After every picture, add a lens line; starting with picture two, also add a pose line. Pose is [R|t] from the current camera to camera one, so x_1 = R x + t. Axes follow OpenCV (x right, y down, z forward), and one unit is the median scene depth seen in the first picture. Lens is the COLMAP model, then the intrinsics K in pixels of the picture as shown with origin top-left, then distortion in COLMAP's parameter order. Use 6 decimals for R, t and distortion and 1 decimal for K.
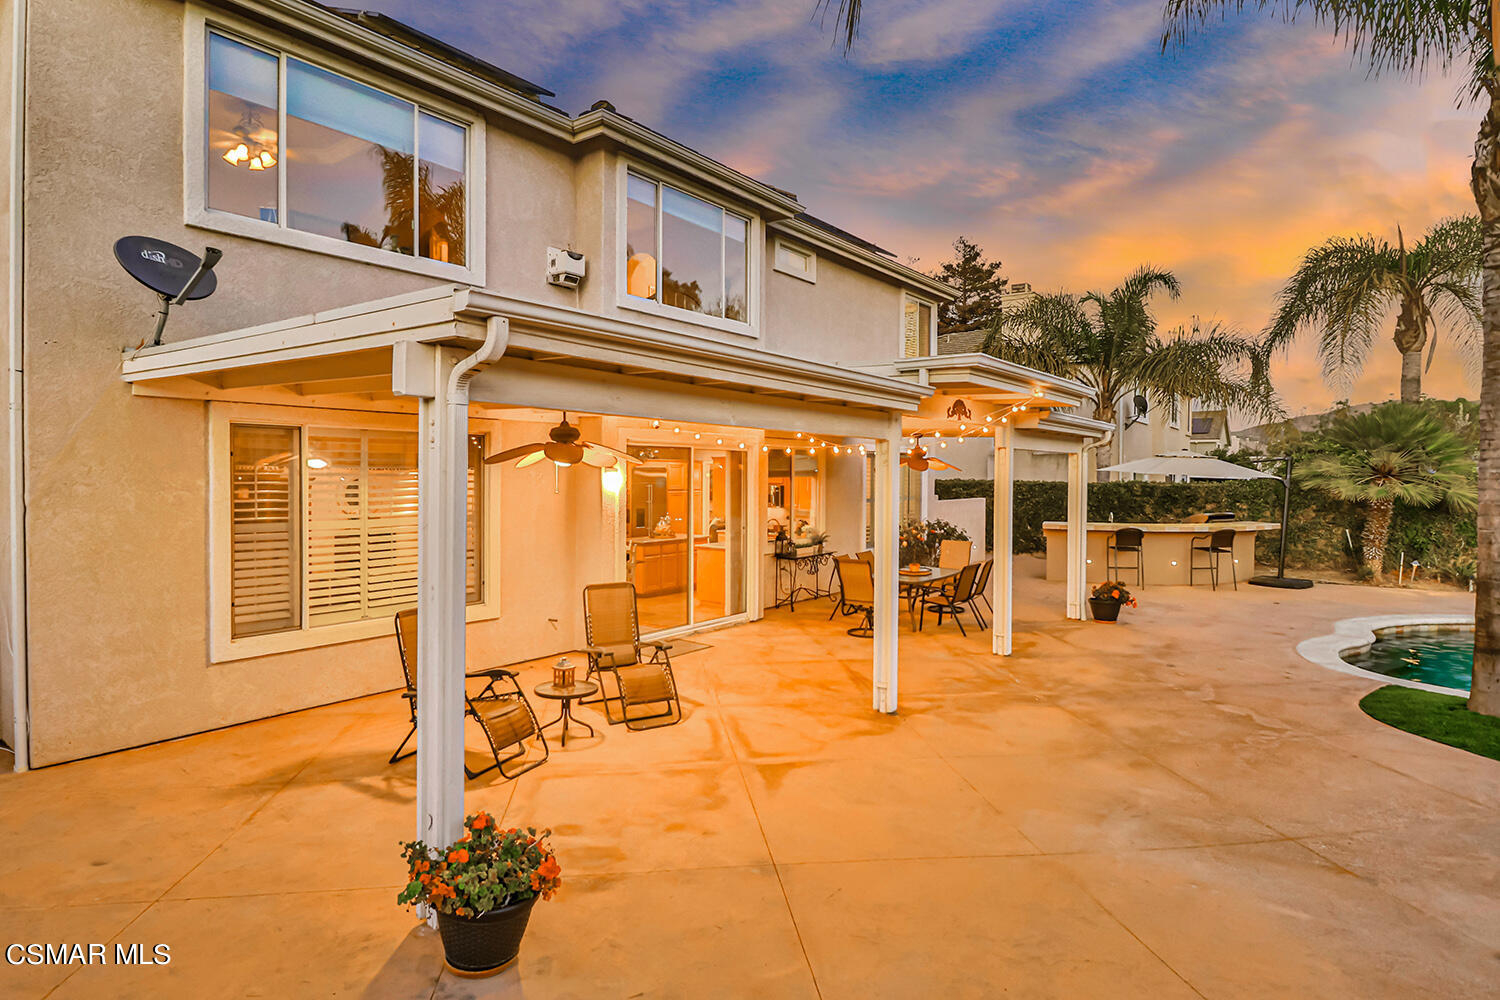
lens RADIAL K [[806.1, 0, 736.9], [0, 806.1, 488.4], [0, 0, 1]] dist [0.000591, -0.011615]
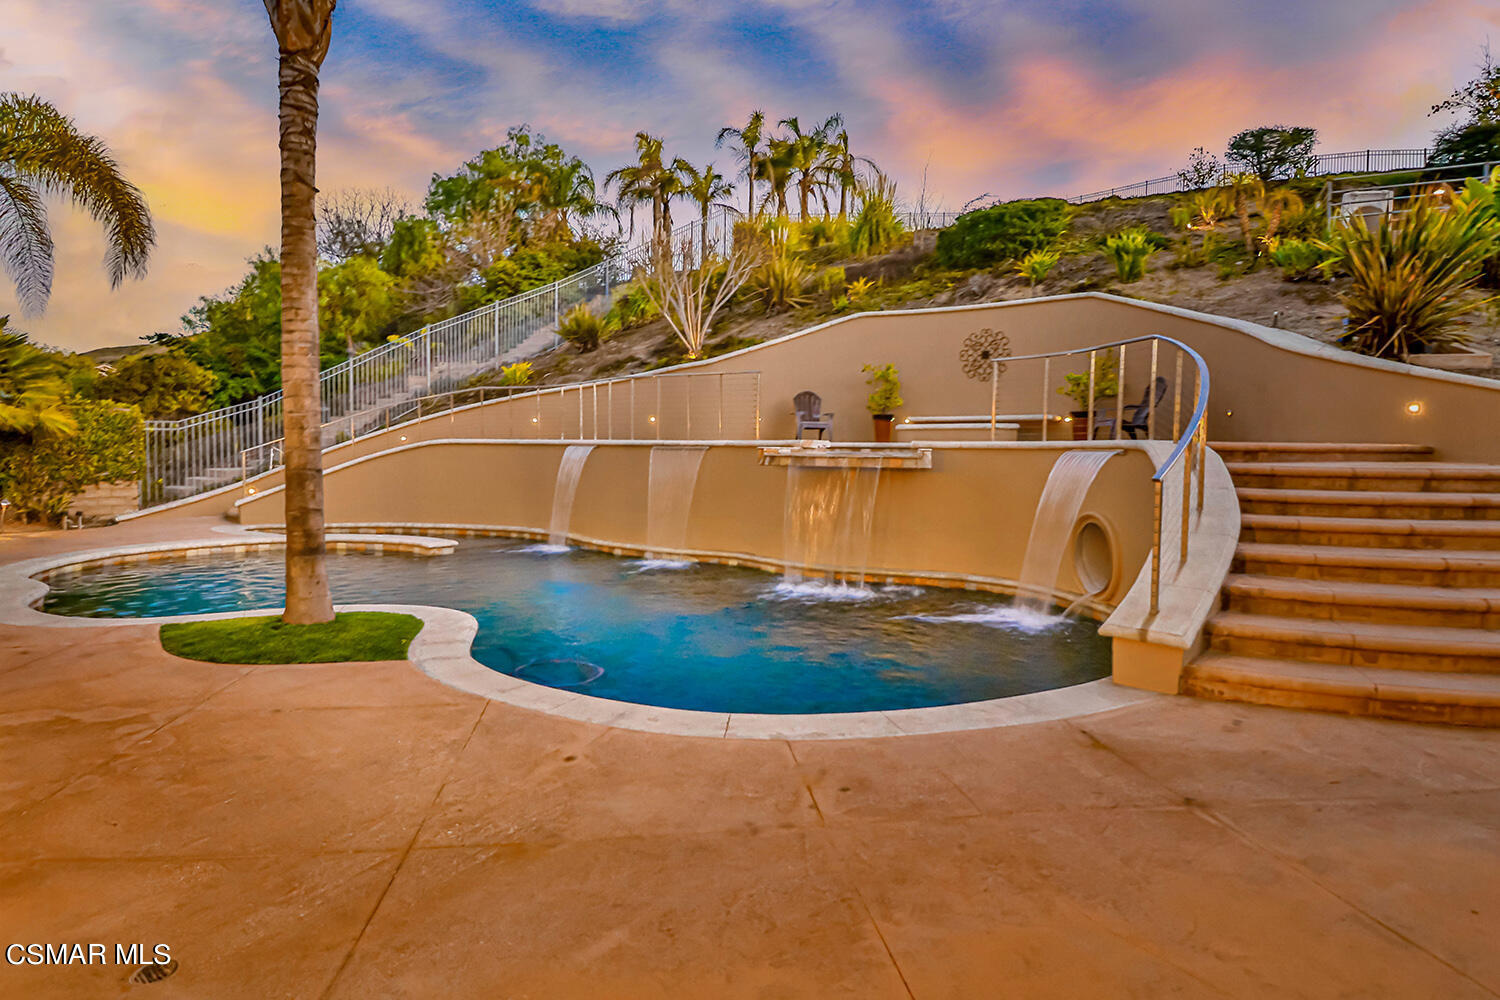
lens RADIAL K [[806.1, 0, 736.9], [0, 806.1, 488.4], [0, 0, 1]] dist [0.000591, -0.011615]
pose [[0.002543, -0.051084, 0.998691, 0.063280], [0.008720, 0.998658, 0.051060, 0.093430], [-0.999959, 0.008578, 0.002985, 0.524224]]
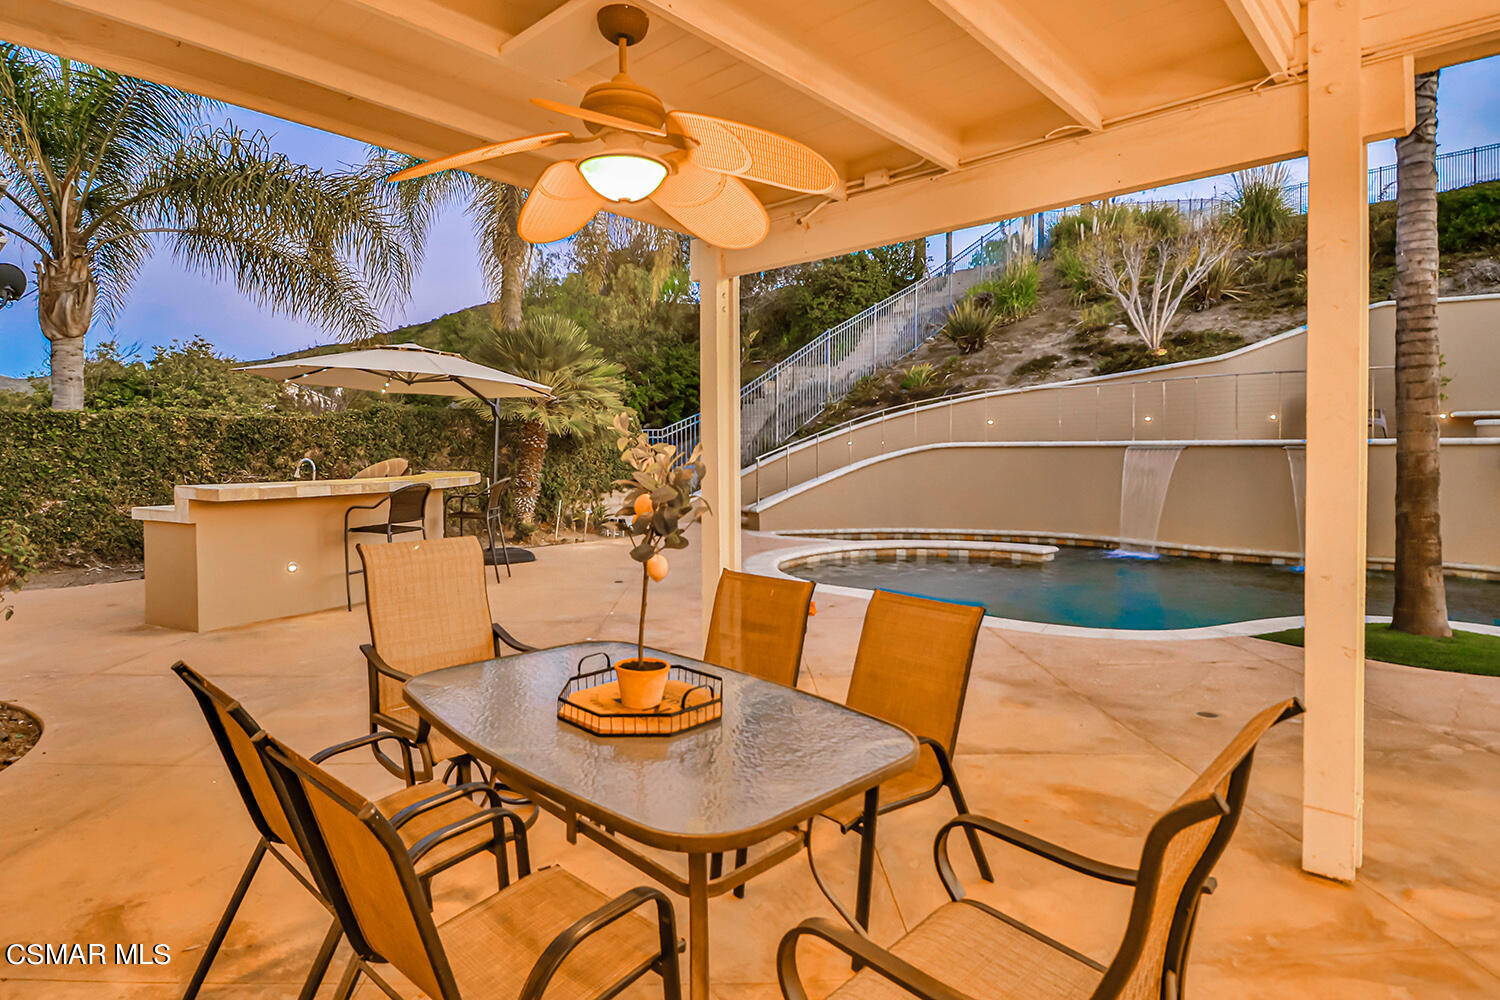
lens RADIAL K [[815.6, 0, 739.7], [0, 815.6, 484.0], [0, 0, 1]] dist [-0.000090, -0.014287]
pose [[0.103496, -0.042845, 0.993707, 0.027483], [0.023609, 0.998896, 0.040609, 0.073385], [-0.994350, 0.019257, 0.104393, 1.594477]]
